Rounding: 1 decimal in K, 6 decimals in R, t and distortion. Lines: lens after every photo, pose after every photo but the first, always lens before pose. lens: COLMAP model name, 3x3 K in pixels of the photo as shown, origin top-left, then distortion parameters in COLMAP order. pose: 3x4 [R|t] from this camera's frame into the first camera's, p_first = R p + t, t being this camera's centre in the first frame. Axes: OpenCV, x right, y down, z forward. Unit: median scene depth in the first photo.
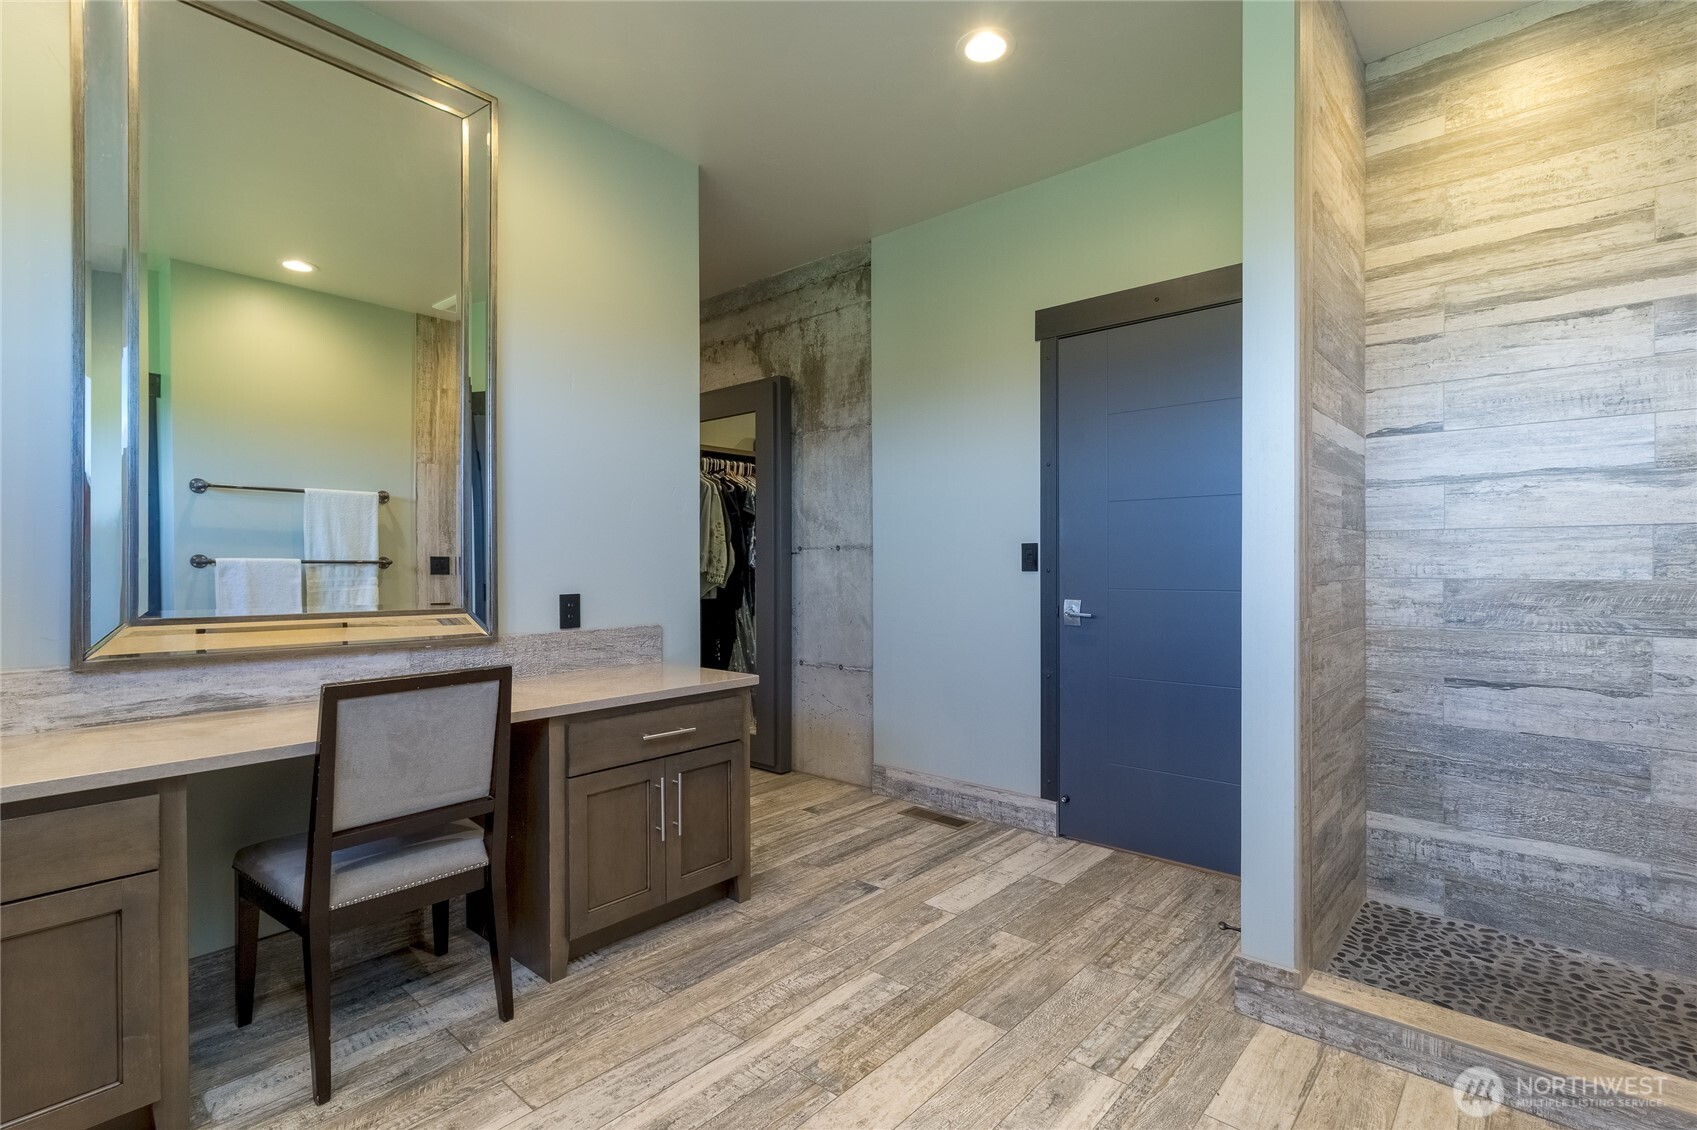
lens RADIAL K [[797.8, 0, 851.9], [0, 797.8, 570.8], [0, 0, 1]] dist [-0.002650, 0.002272]
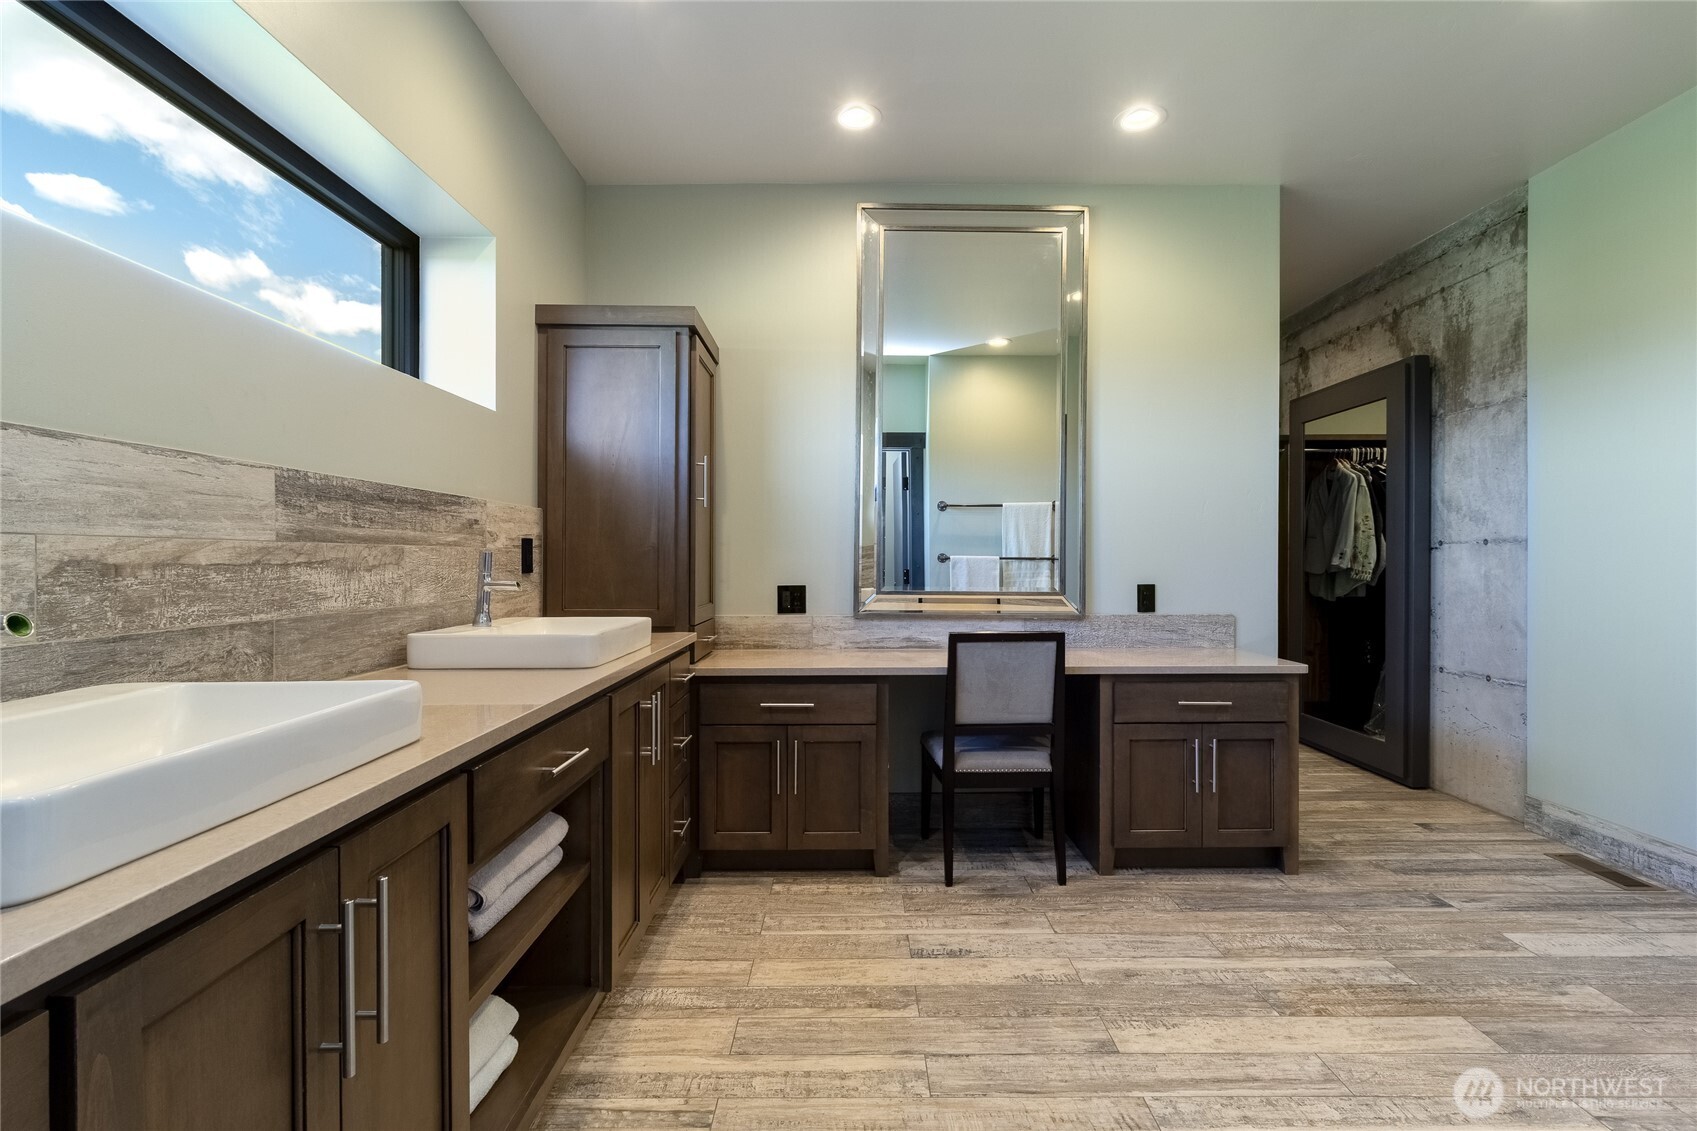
lens RADIAL K [[797.8, 0, 850.1], [0, 797.8, 567.1], [0, 0, 1]] dist [-0.002650, 0.002272]
pose [[0.660846, 0.007993, -0.750479, 0.261722], [-0.007766, 0.999963, 0.003812, 0.001772], [0.750482, 0.003310, 0.660883, -0.147621]]
